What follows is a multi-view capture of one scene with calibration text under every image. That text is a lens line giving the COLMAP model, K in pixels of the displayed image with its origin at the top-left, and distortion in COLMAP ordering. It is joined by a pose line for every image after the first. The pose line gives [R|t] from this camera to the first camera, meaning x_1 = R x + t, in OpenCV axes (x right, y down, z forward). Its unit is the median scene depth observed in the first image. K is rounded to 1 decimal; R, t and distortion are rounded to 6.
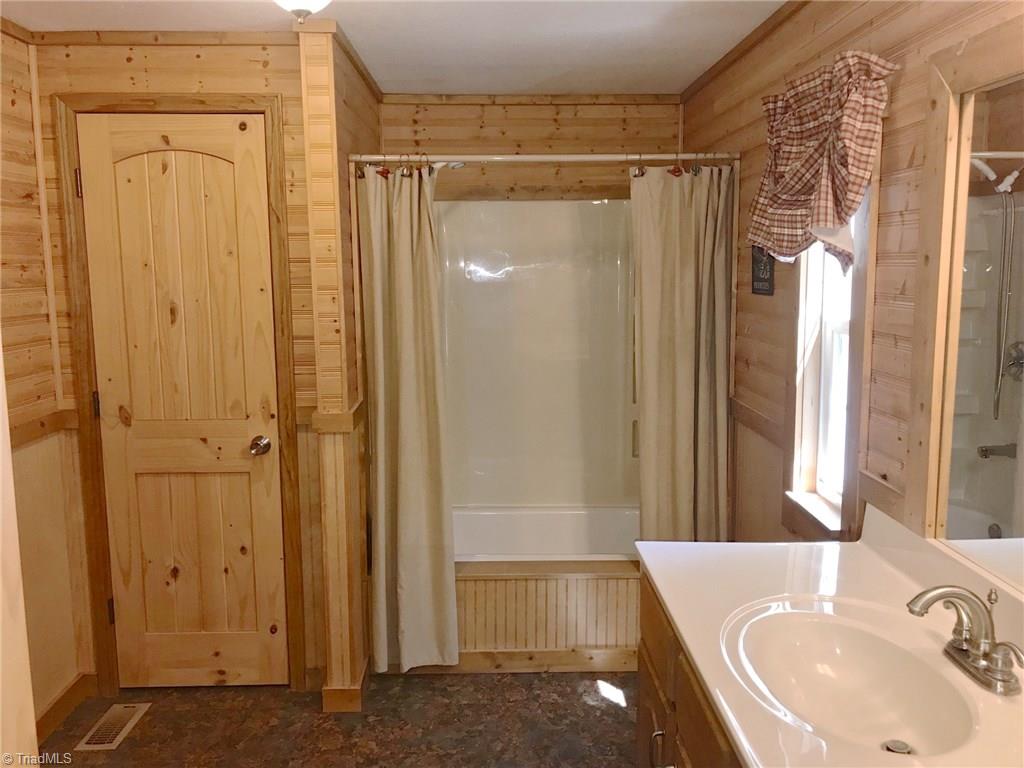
lens RADIAL K [[838.2, 0, 501.2], [0, 838.2, 379.7], [0, 0, 1]] dist [0.049624, -0.062586]
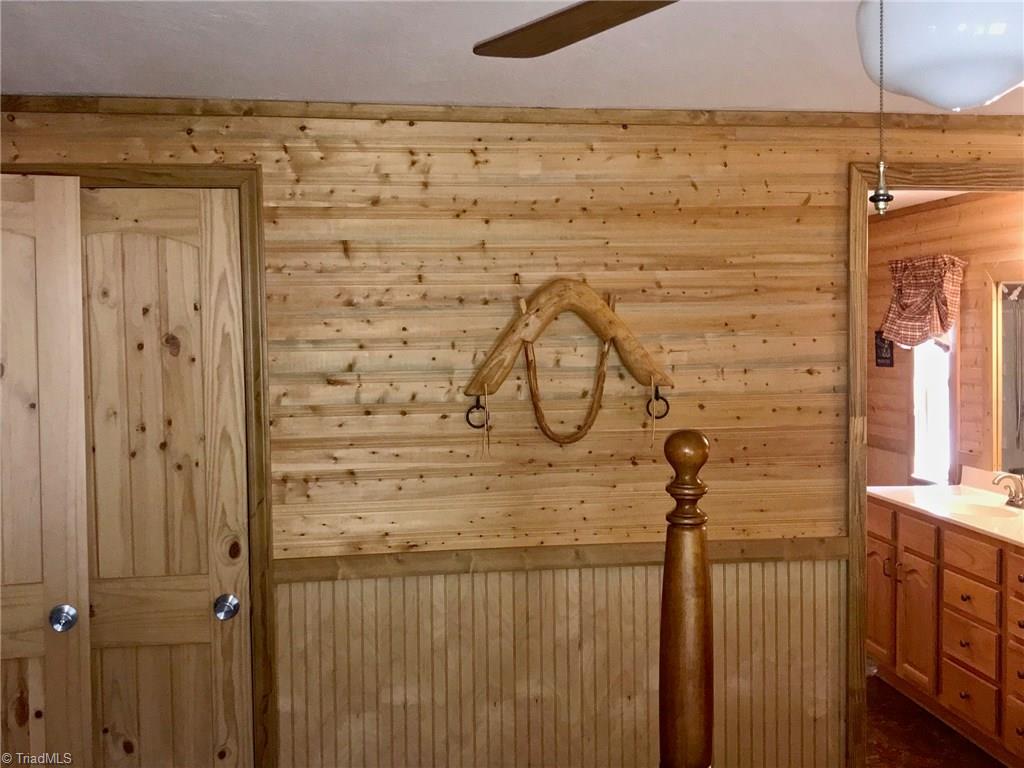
lens RADIAL K [[1078.5, 0, 537.2], [0, 1078.5, 370.3], [0, 0, 1]] dist [0.024122, 0.000000]
pose [[0.992937, -0.005644, 0.118506, -0.941839], [0.018288, 0.994211, -0.105879, 0.181743], [-0.117222, 0.107299, 0.987292, -1.564177]]
